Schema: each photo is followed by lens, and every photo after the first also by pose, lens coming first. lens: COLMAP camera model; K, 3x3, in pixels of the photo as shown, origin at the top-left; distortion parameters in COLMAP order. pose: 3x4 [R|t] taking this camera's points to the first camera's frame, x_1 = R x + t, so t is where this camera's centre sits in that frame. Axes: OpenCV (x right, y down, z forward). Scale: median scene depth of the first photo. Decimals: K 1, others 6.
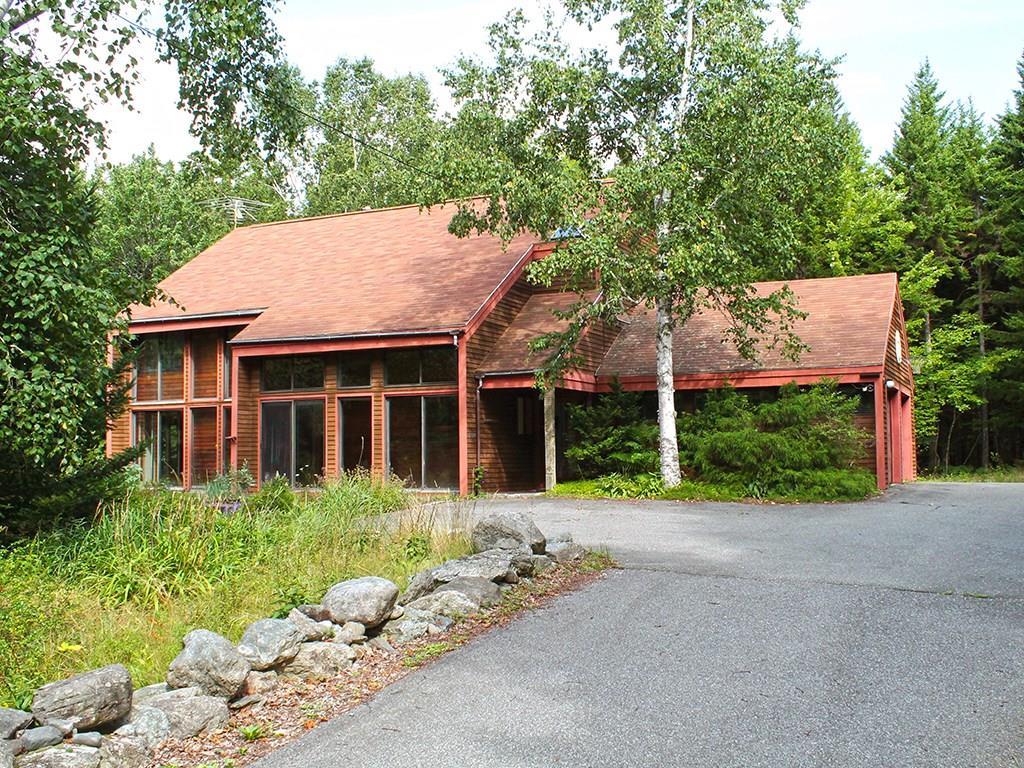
lens RADIAL K [[1144.6, 0, 511.6], [0, 1144.6, 384.9], [0, 0, 1]] dist [-0.170874, 0.000000]
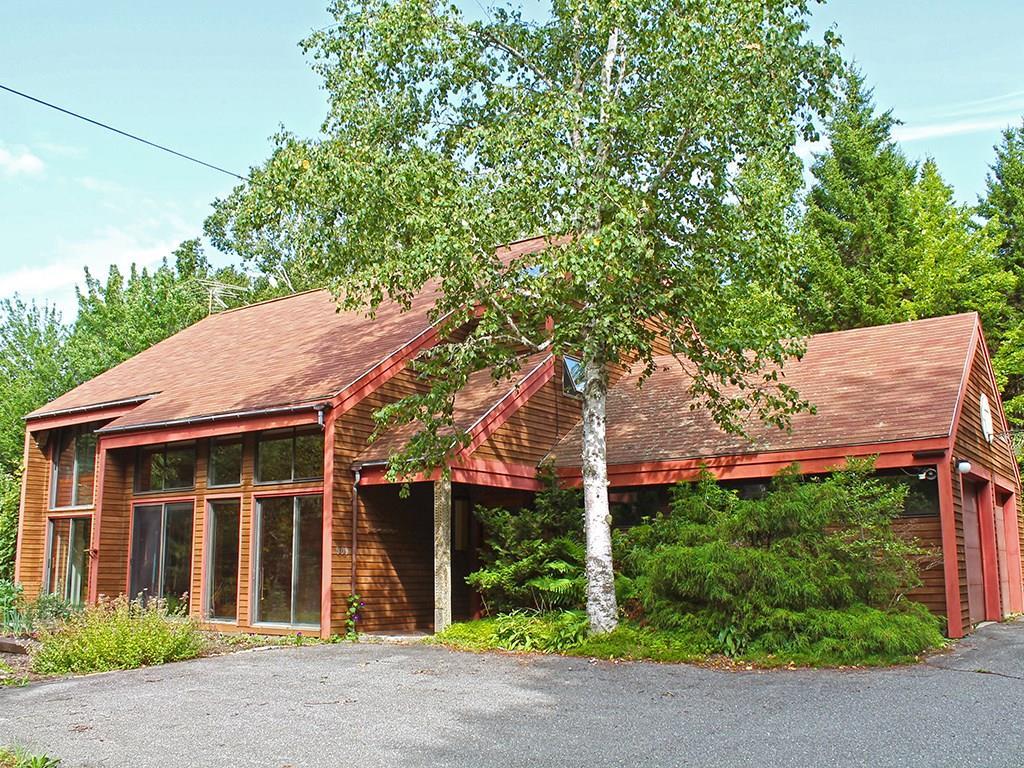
lens RADIAL K [[981.4, 0, 512.5], [0, 981.4, 384.7], [0, 0, 1]] dist [-0.124039, 0.000000]
pose [[0.984036, -0.028397, -0.175689, 0.179874], [0.006600, 0.992332, -0.123425, 0.017261], [0.177847, 0.120295, 0.976678, 0.419288]]
